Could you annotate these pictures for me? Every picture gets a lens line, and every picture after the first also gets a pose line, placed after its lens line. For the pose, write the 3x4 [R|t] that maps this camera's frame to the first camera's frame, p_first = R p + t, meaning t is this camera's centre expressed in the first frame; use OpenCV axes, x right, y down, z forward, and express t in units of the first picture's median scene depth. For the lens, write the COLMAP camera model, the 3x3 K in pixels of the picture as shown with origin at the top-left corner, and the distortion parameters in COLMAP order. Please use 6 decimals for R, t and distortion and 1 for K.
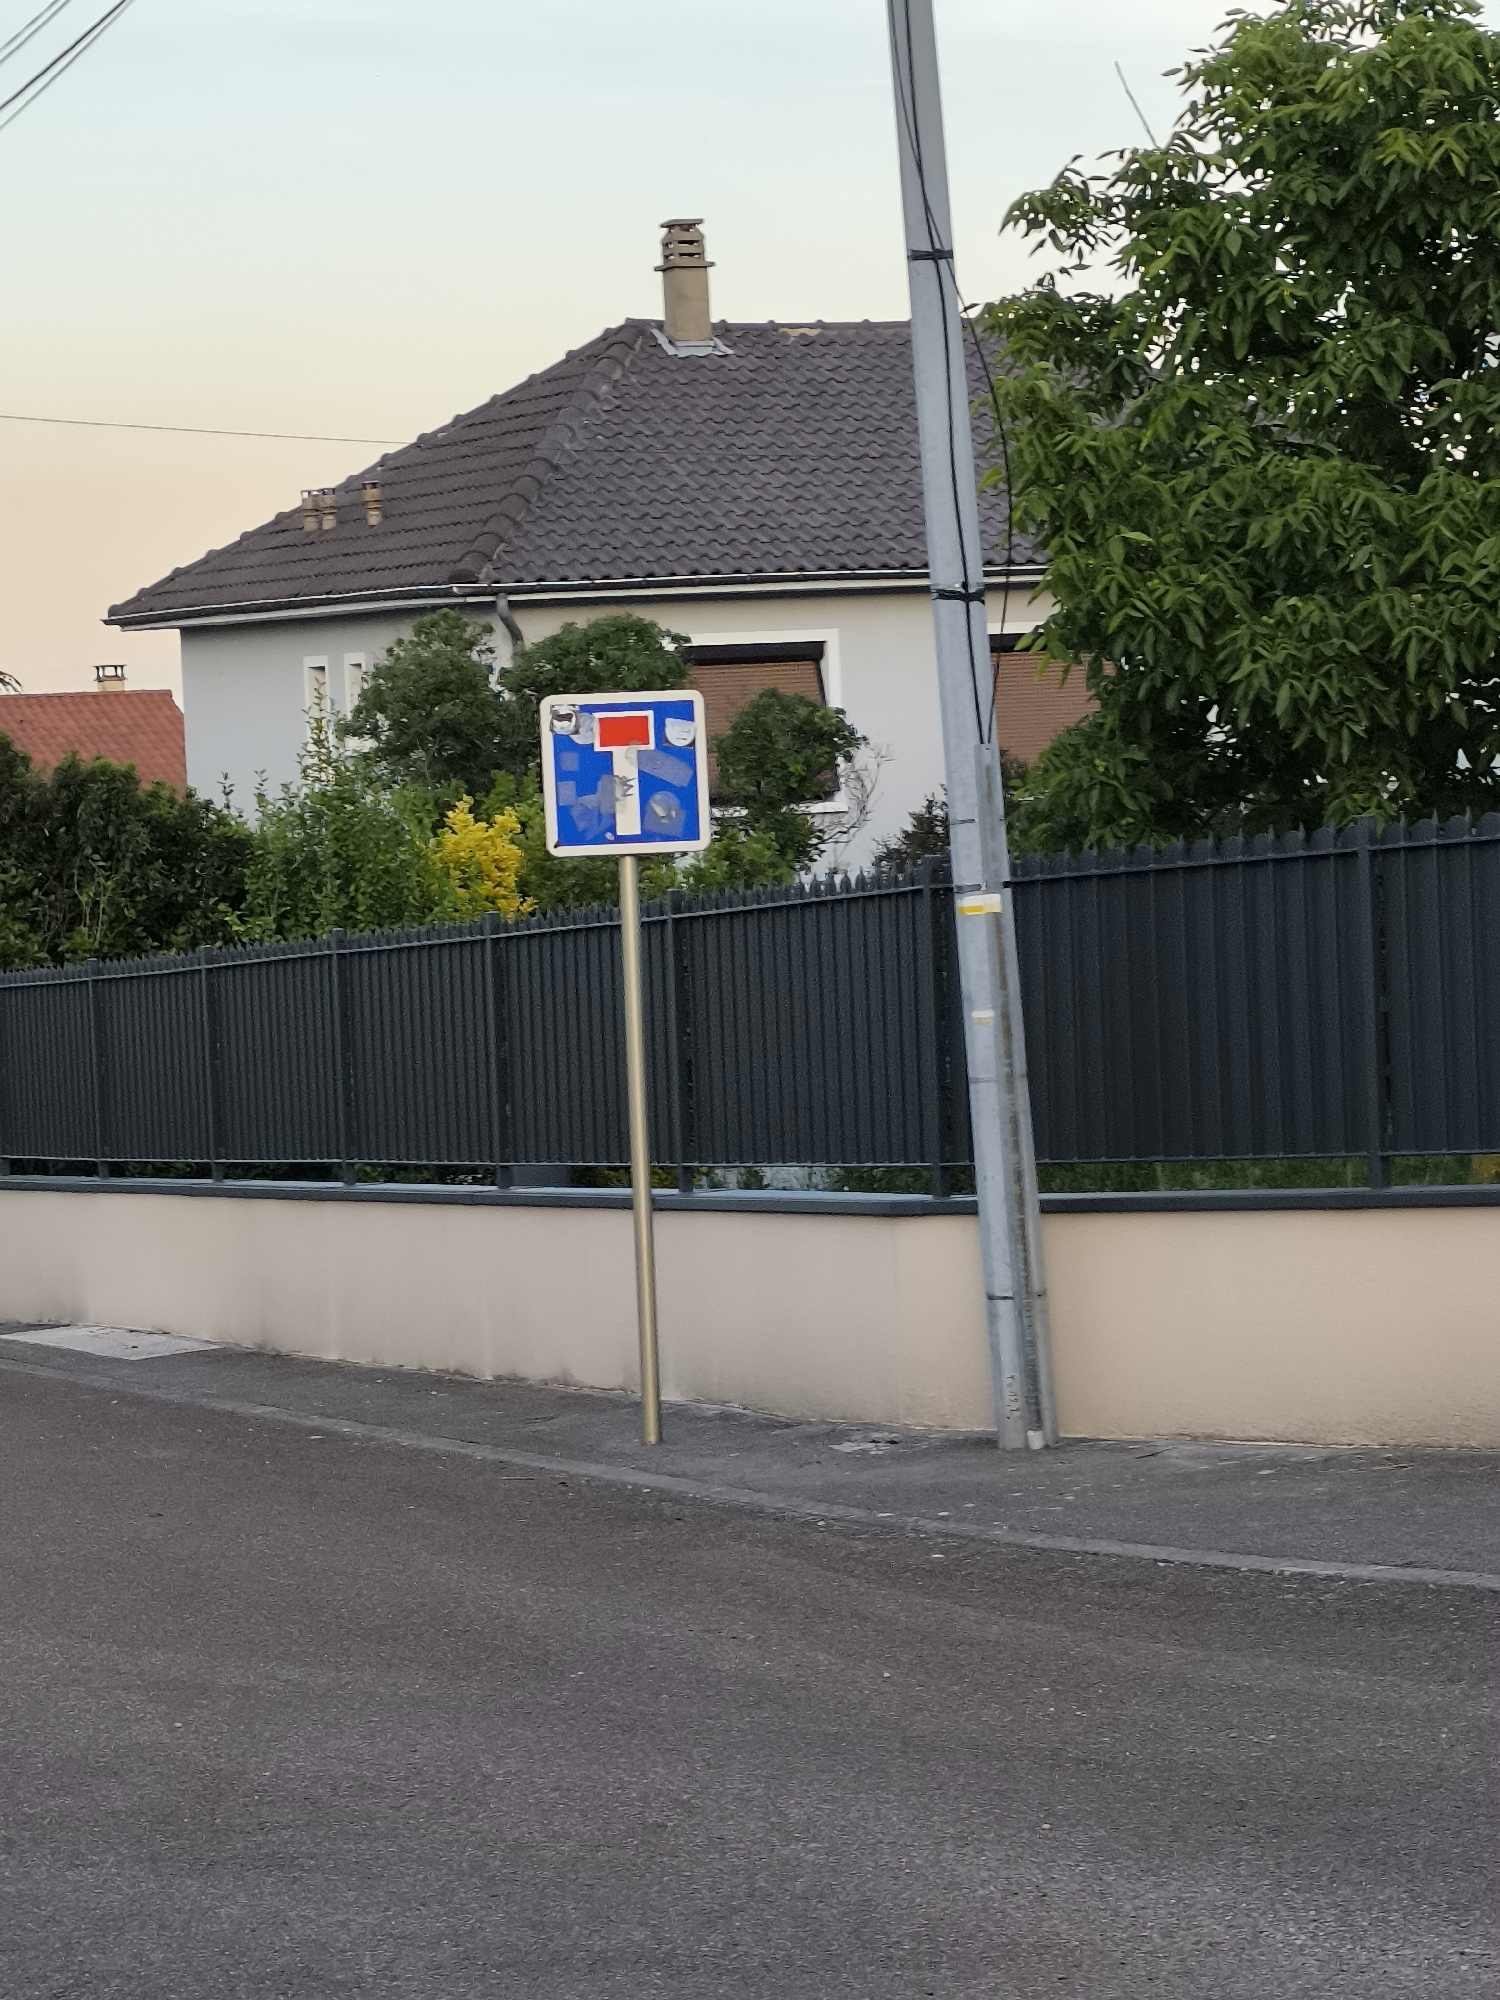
lens RADIAL K [[5404.4, 0, 750.0], [0, 5404.4, 1000.0], [0, 0, 1]] dist [0.076276, 0.189087]
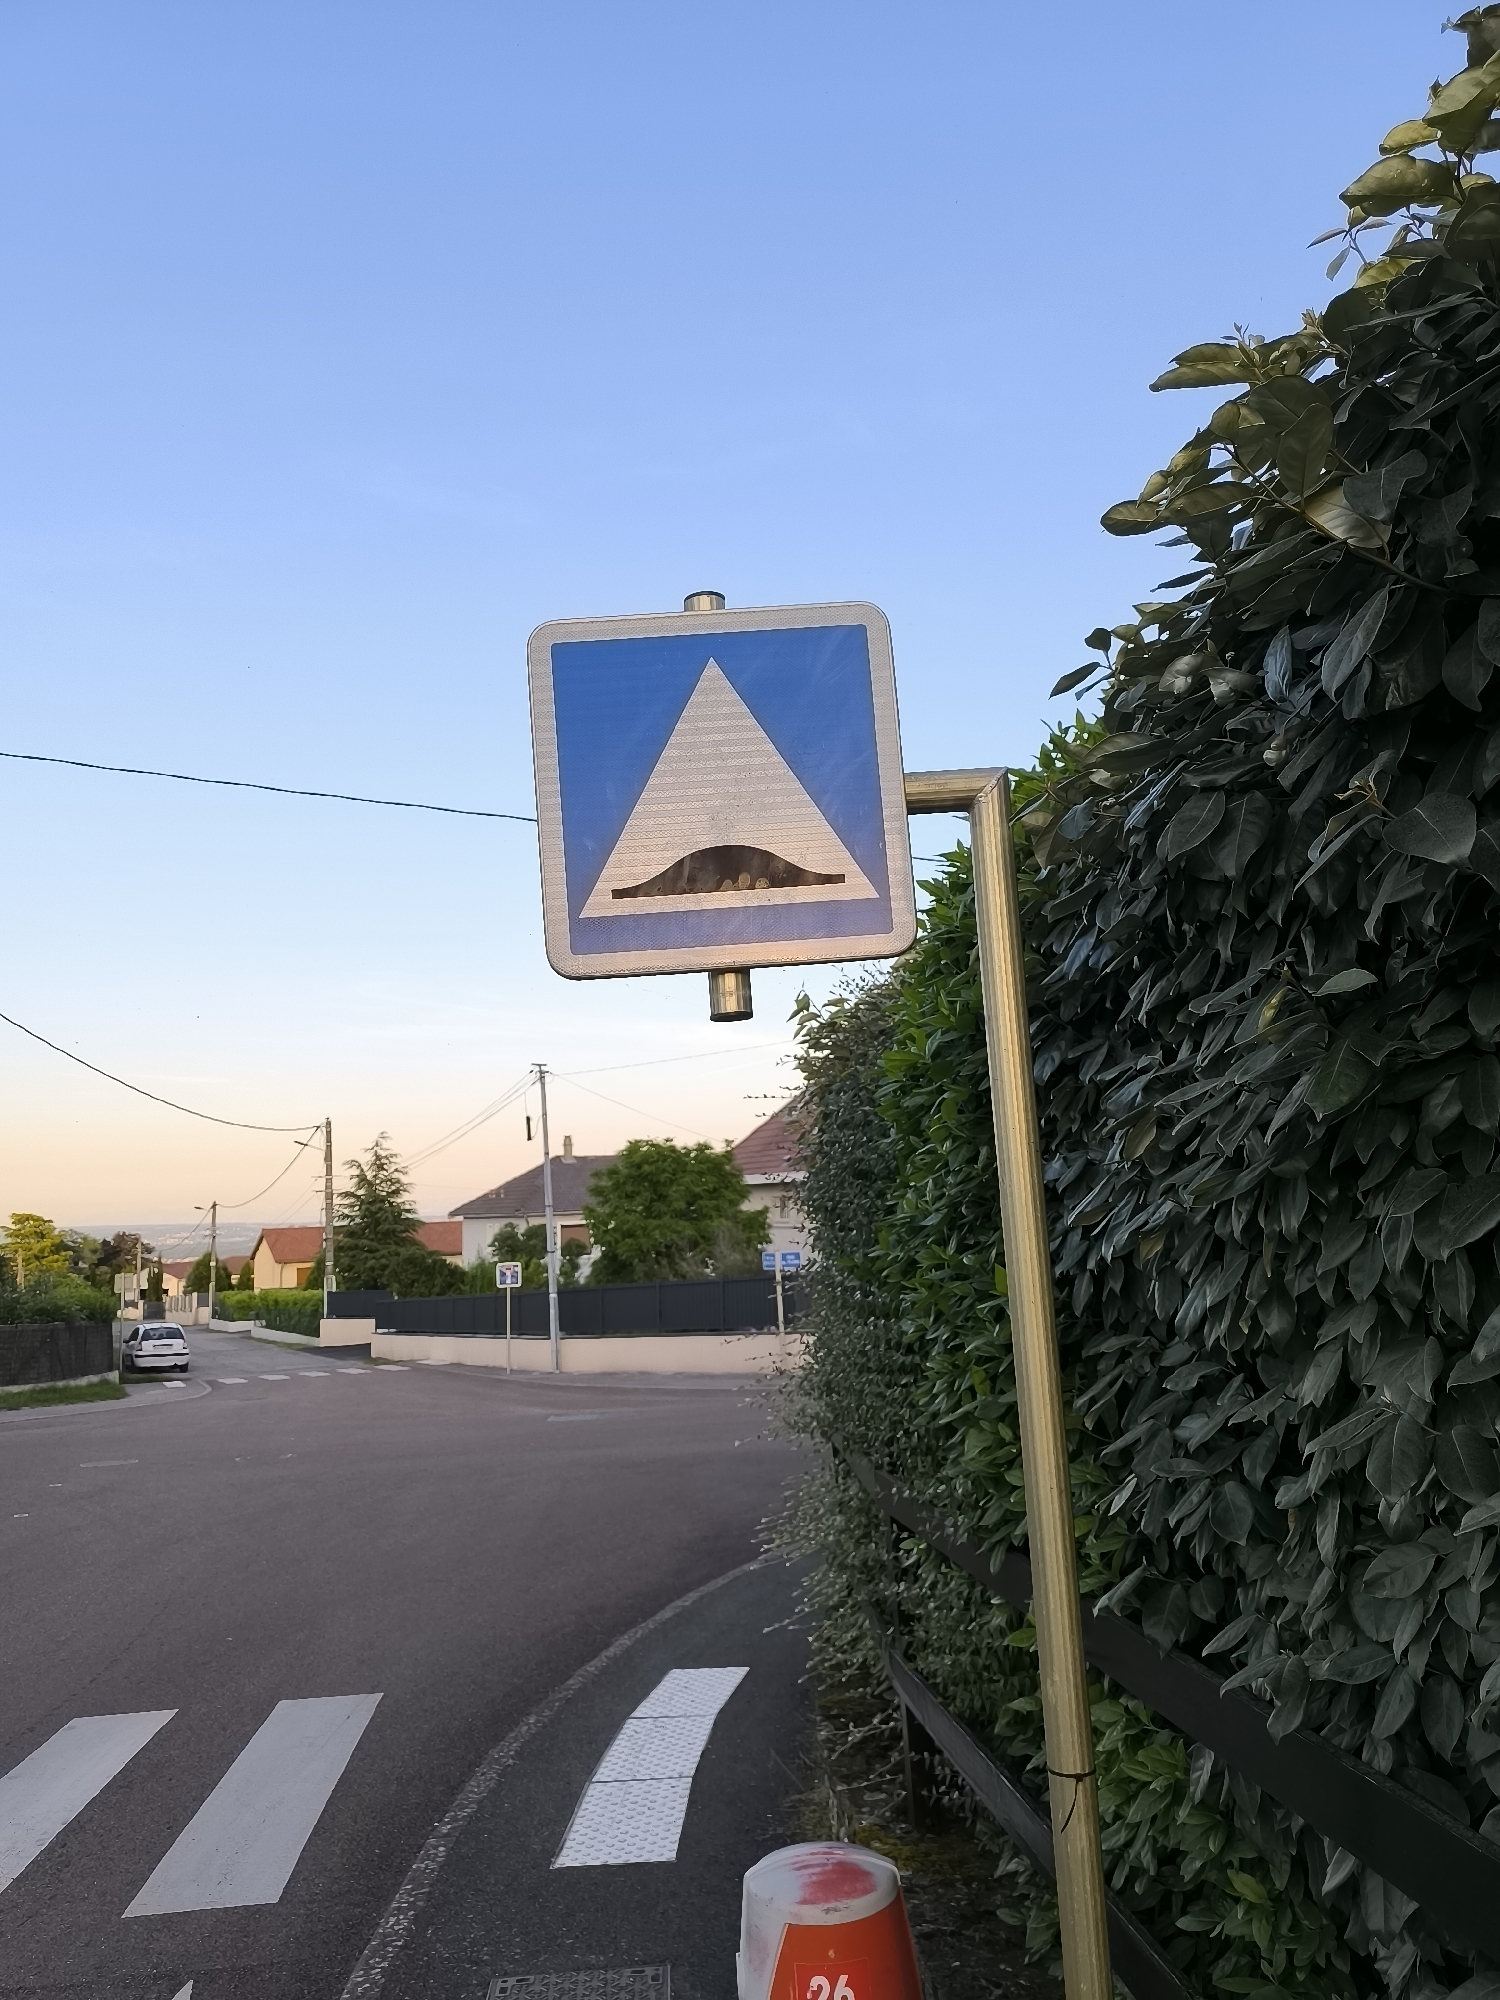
lens RADIAL K [[1360.8, 0, 750.0], [0, 1360.8, 1000.0], [0, 0, 1]] dist [0.028205, 0.001986]
pose [[0.995828, 0.014556, 0.090081, 0.070788], [0.004127, 0.979000, -0.203819, -0.016511], [-0.091156, 0.203340, 0.974856, -0.472609]]
